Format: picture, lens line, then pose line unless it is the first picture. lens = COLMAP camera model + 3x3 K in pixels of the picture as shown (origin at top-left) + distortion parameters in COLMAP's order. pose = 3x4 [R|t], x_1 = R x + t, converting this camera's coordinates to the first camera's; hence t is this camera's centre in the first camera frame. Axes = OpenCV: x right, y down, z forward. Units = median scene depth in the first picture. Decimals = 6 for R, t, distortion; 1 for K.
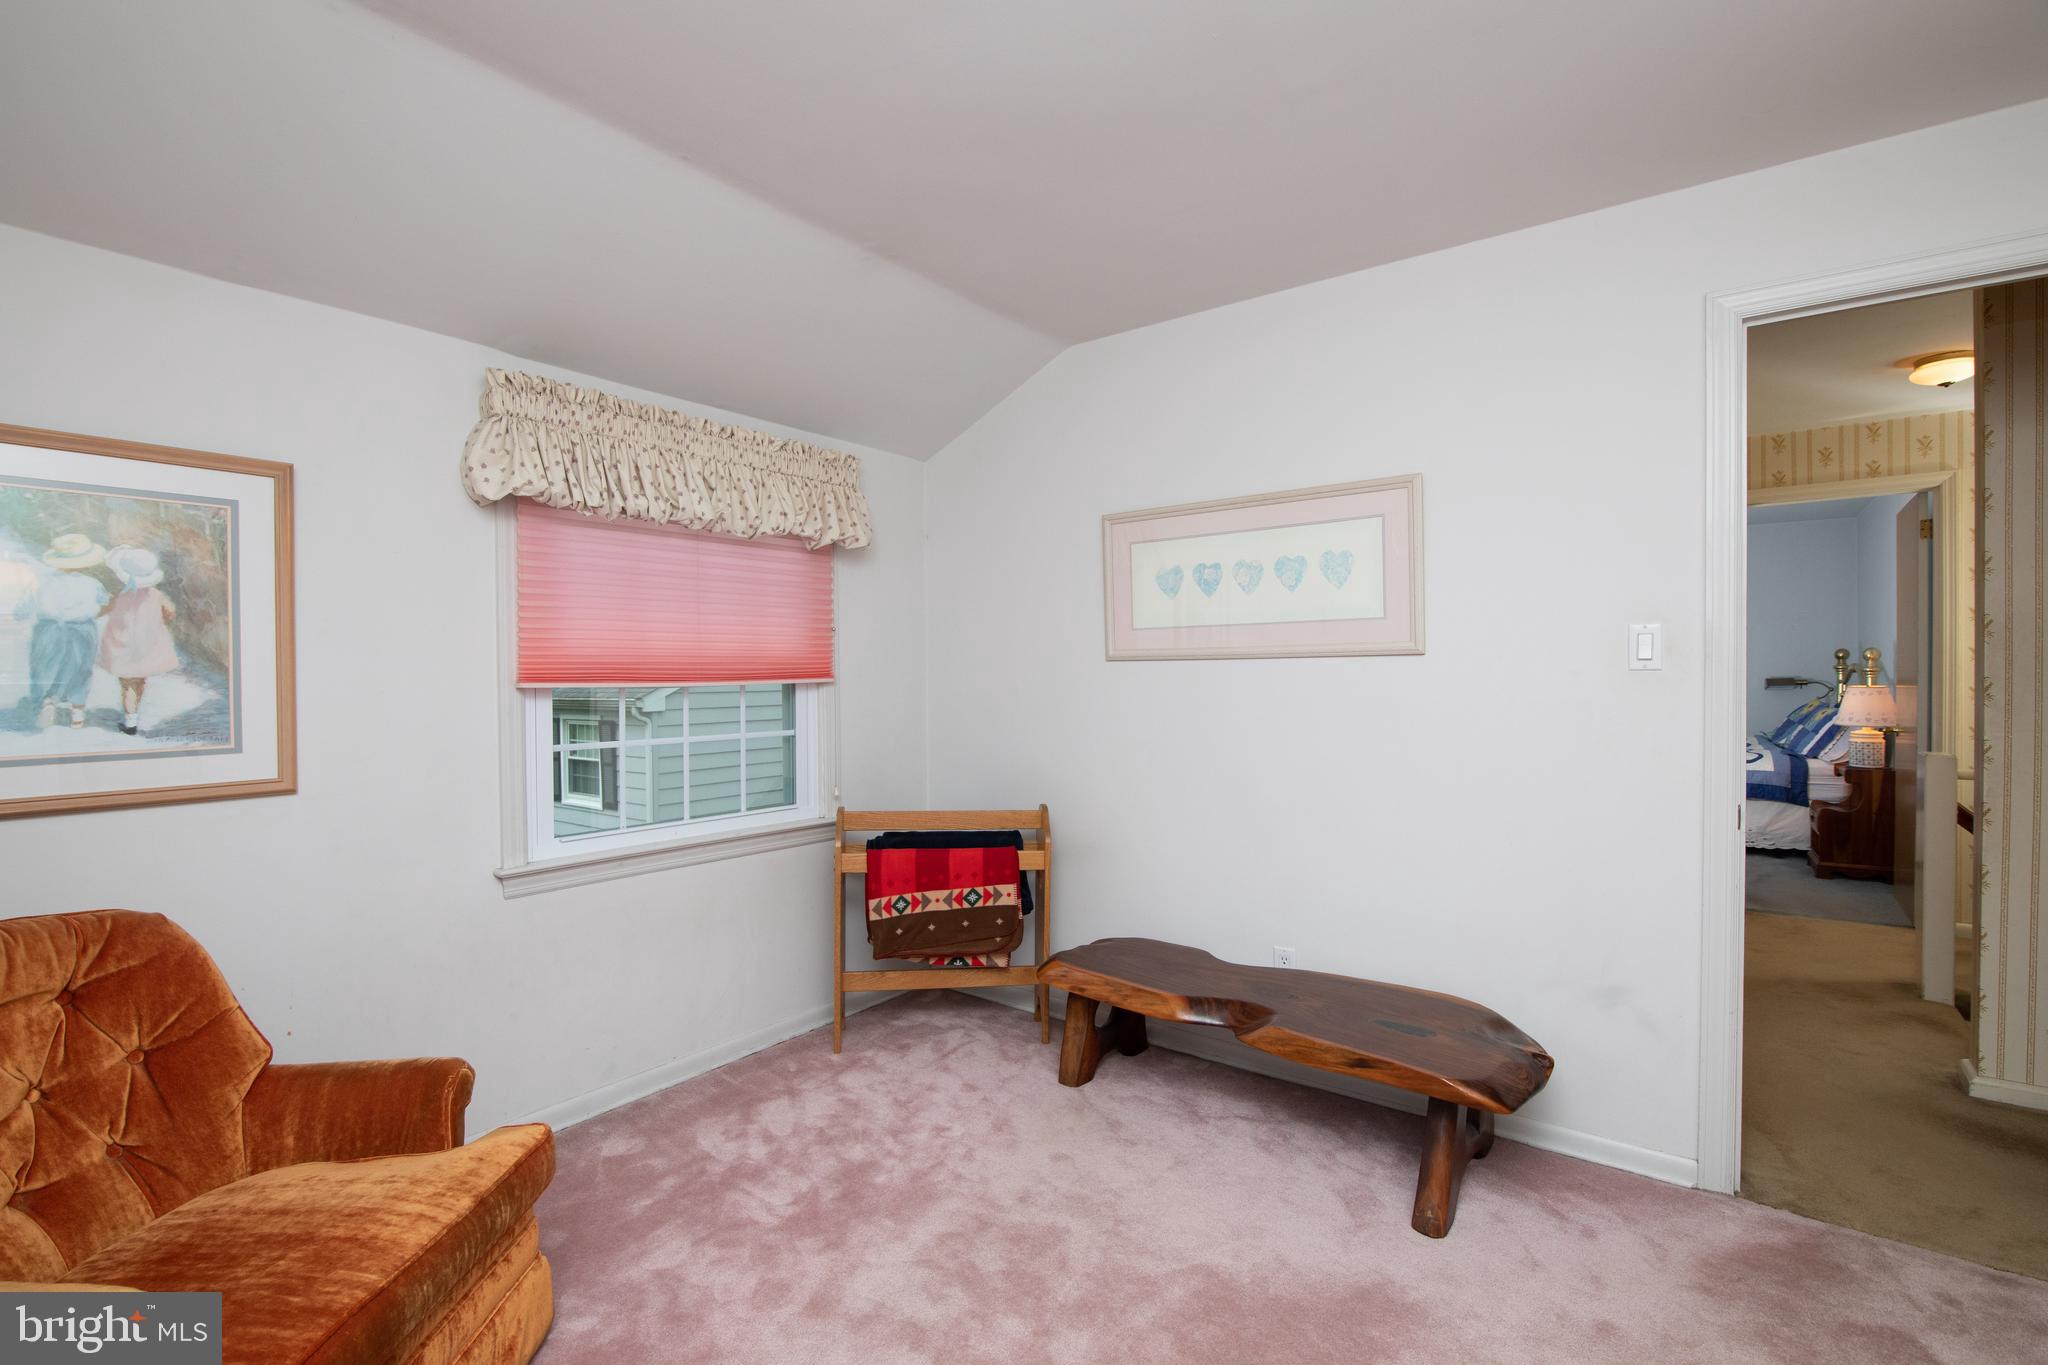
lens RADIAL K [[923.7, 0, 1031.0], [0, 923.7, 683.3], [0, 0, 1]] dist [0.002479, -0.000664]
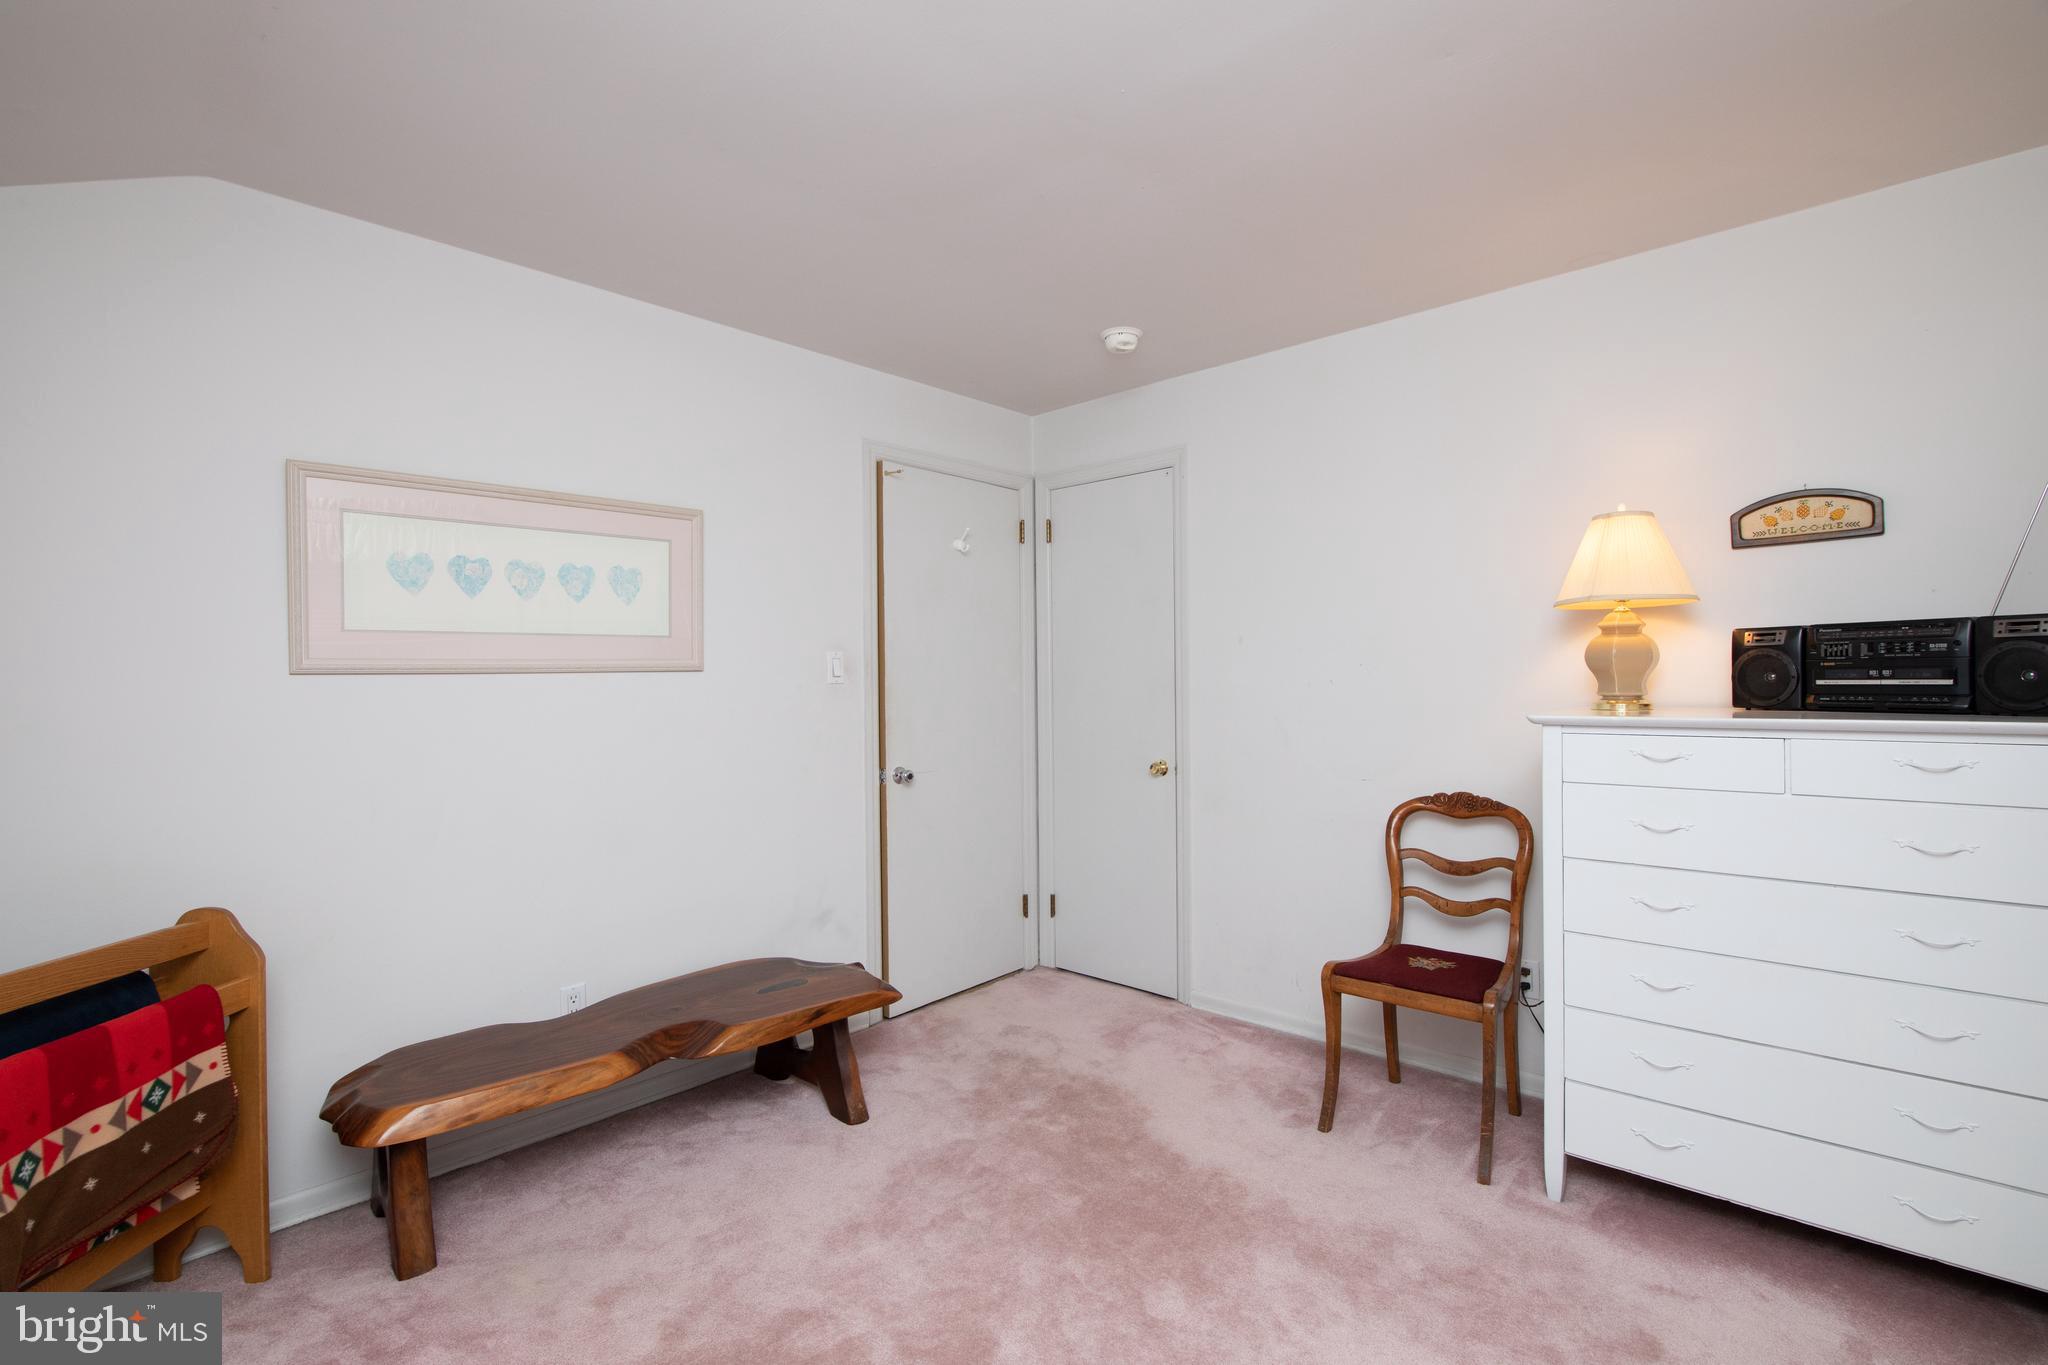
lens RADIAL K [[923.7, 0, 1023.2], [0, 923.7, 682.6], [0, 0, 1]] dist [0.002479, -0.000664]
pose [[0.122806, 0.002042, 0.992429, -0.656092], [0.025736, 0.999655, -0.005242, -0.001215], [-0.992097, 0.026184, 0.122711, 0.480864]]
